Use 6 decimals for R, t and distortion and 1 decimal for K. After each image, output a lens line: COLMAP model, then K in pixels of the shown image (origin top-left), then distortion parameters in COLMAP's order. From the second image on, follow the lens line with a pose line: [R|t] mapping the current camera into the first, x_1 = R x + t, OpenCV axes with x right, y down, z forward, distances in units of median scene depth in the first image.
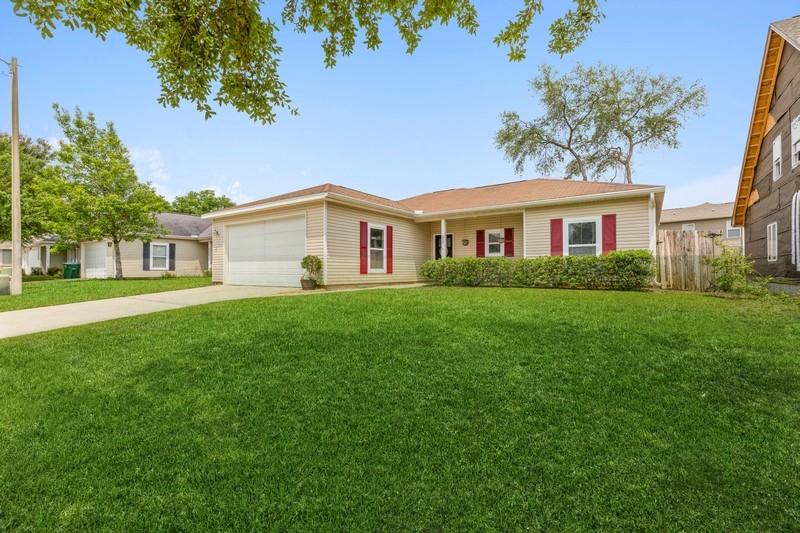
lens RADIAL K [[362.3, 0, 403.0], [0, 362.3, 268.3], [0, 0, 1]] dist [0.008485, -0.001831]
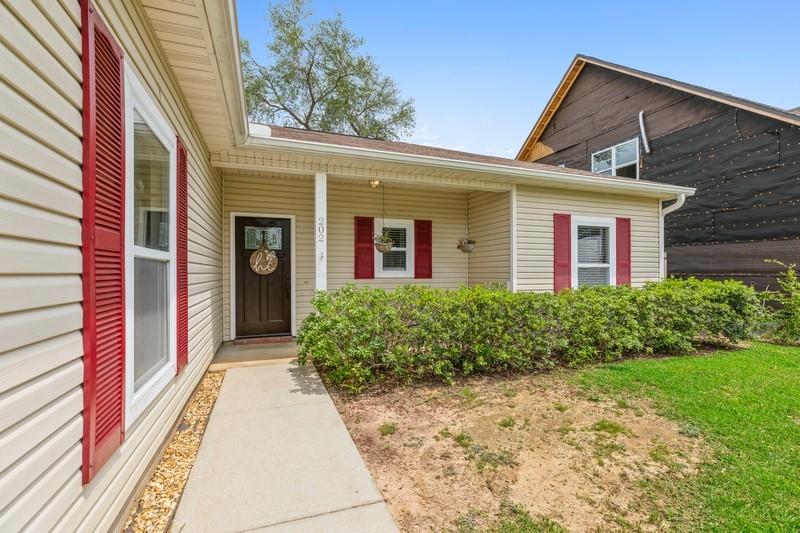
lens RADIAL K [[362.3, 0, 396.4], [0, 362.3, 273.1], [0, 0, 1]] dist [0.008485, -0.001831]
pose [[0.581166, -0.001914, 0.813783, -0.131057], [-0.010986, 0.999888, 0.010197, -0.043007], [-0.813711, -0.014866, 0.581080, 0.738594]]
